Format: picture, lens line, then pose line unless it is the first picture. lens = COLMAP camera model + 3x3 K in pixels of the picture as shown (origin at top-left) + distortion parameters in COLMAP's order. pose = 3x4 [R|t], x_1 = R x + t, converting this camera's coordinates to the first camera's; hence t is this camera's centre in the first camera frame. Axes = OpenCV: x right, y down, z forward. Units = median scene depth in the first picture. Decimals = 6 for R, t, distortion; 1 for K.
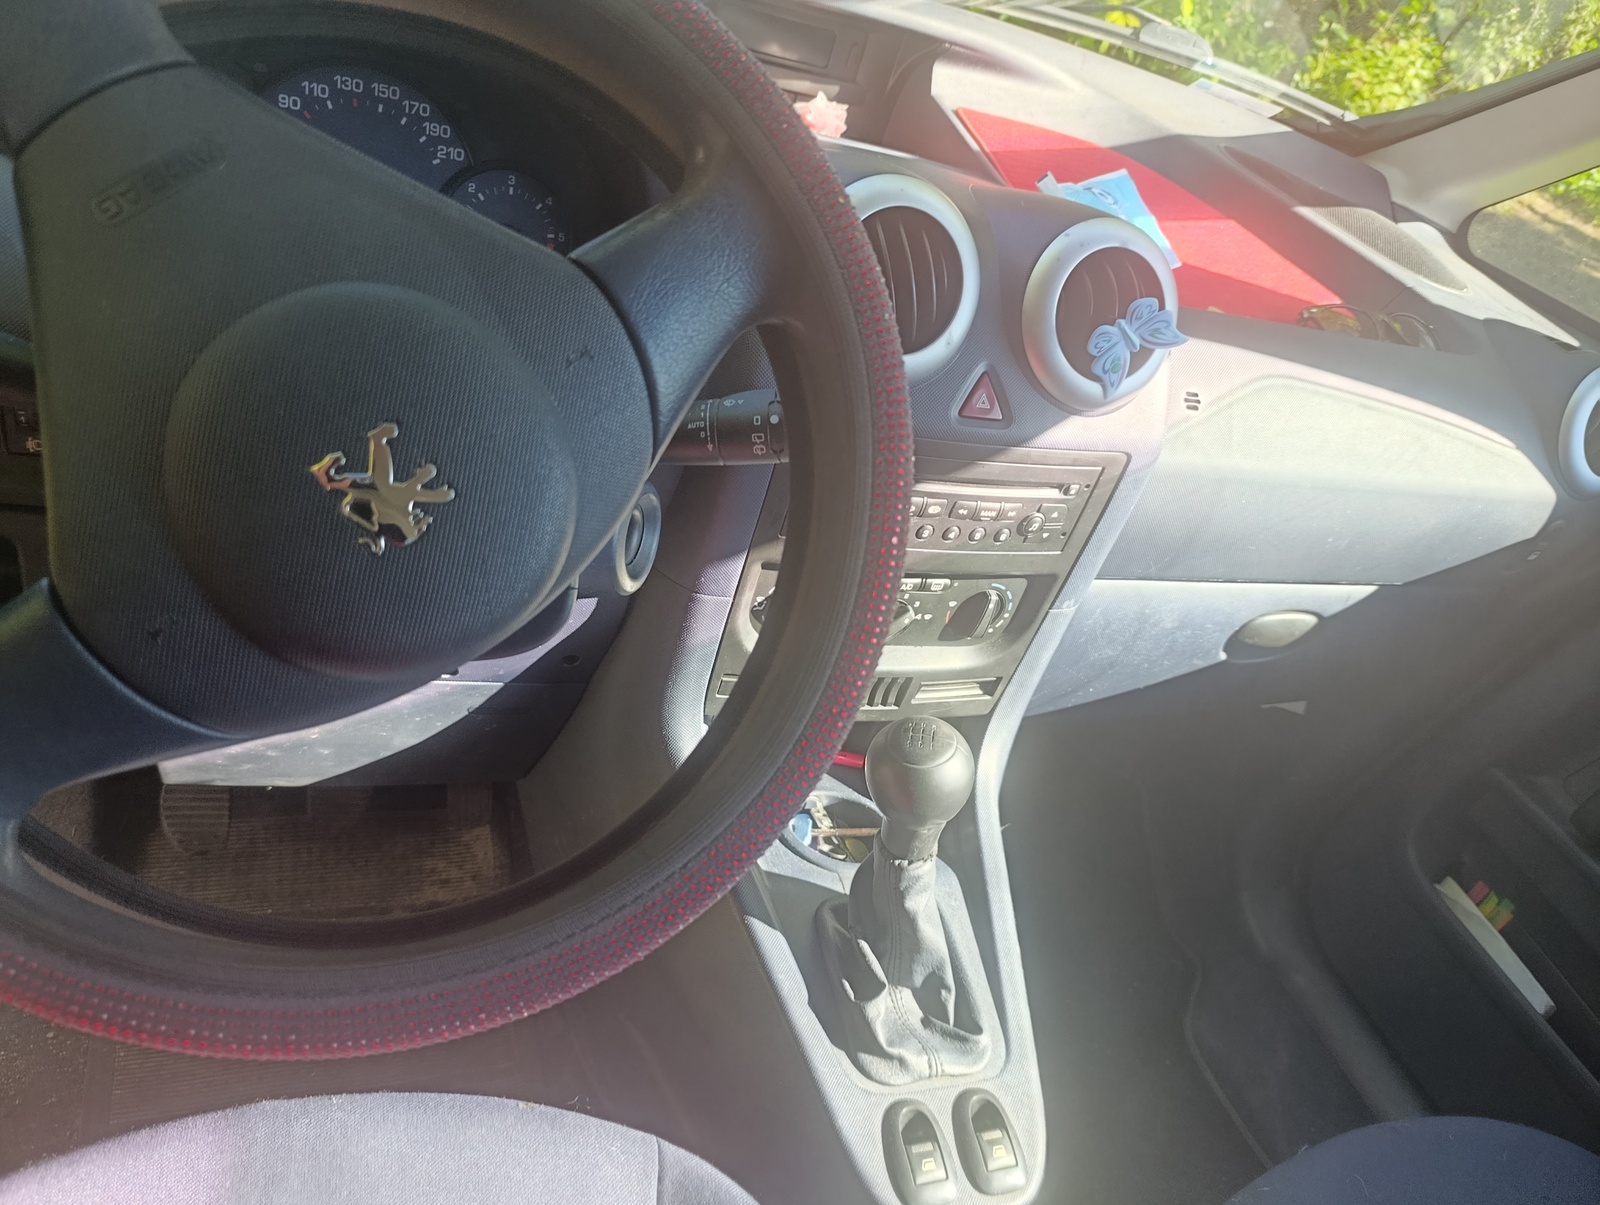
lens RADIAL K [[1085.6, 0, 792.6], [0, 1085.6, 581.6], [0, 0, 1]] dist [0.014314, -0.029400]
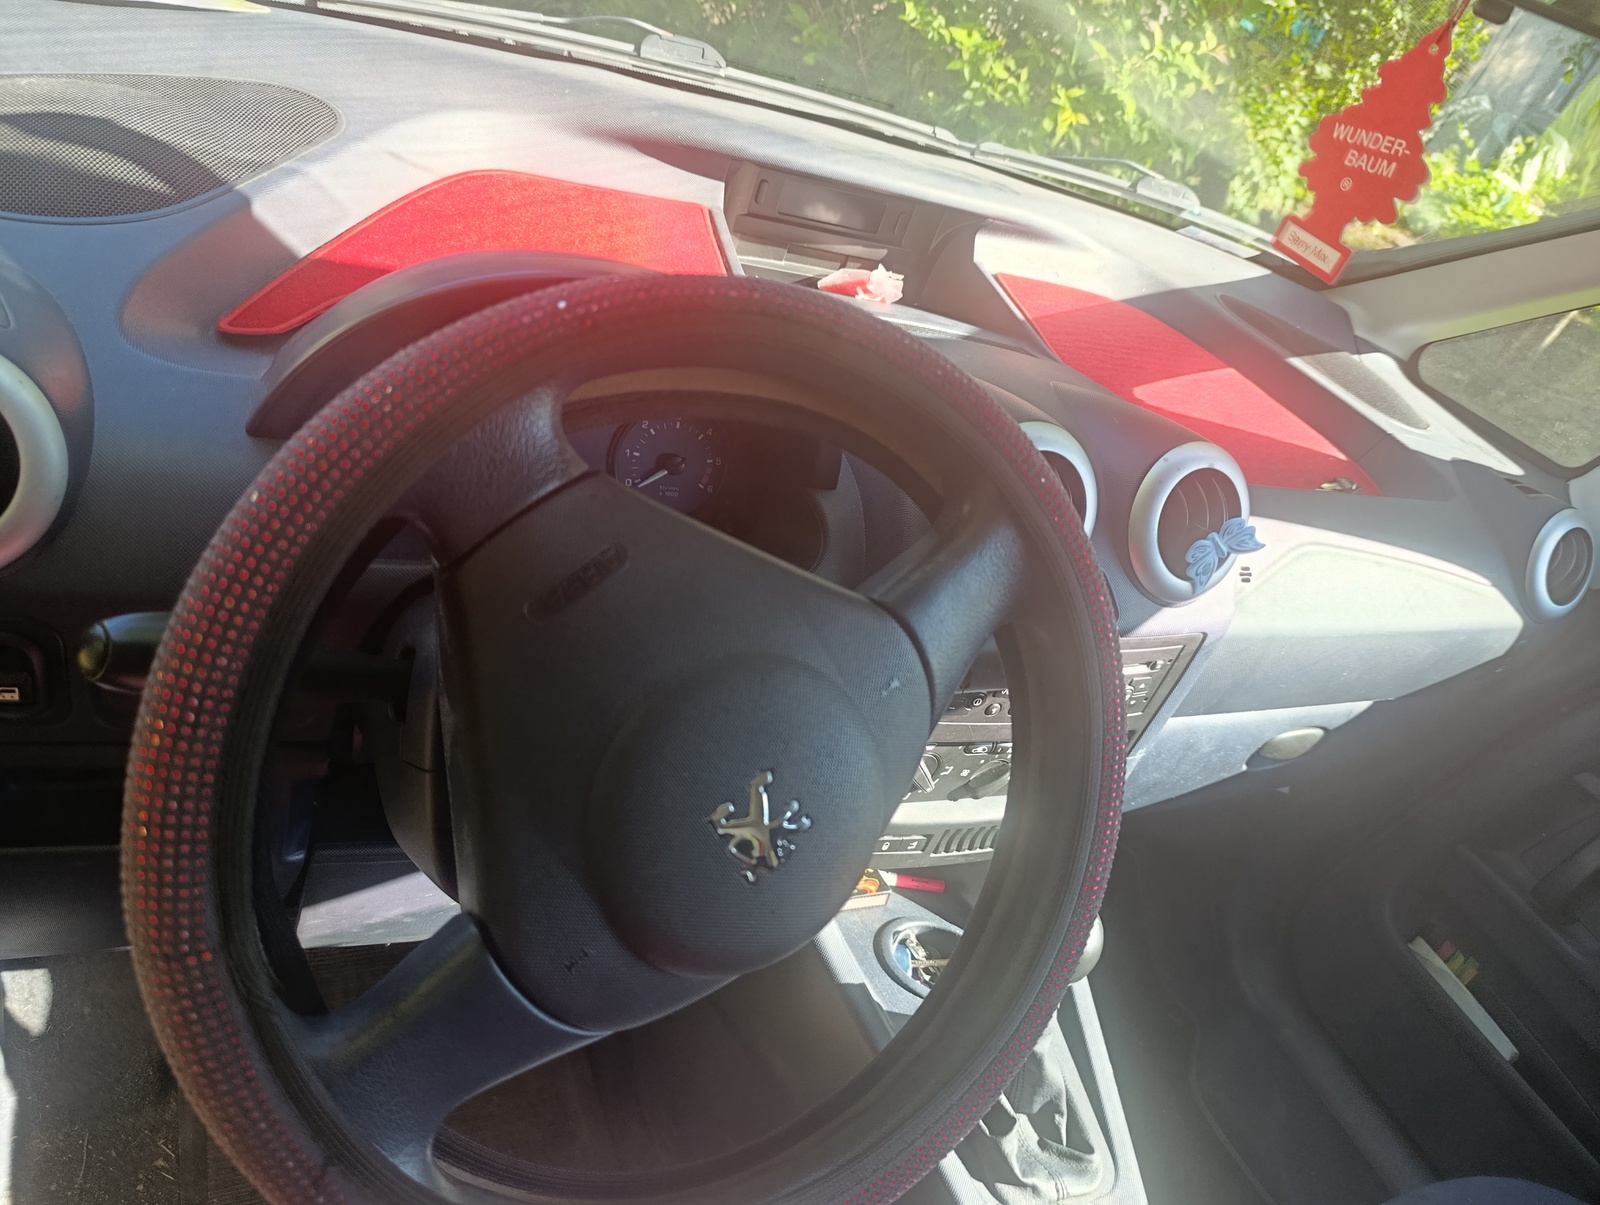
lens RADIAL K [[1071.0, 0, 837.6], [0, 1071.0, 598.7], [0, 0, 1]] dist [0.008715, -0.017654]
pose [[0.994241, -0.021663, 0.104951, -0.146077], [0.022833, 0.999690, -0.009959, -0.114522], [-0.104702, 0.012298, 0.994428, -0.060357]]
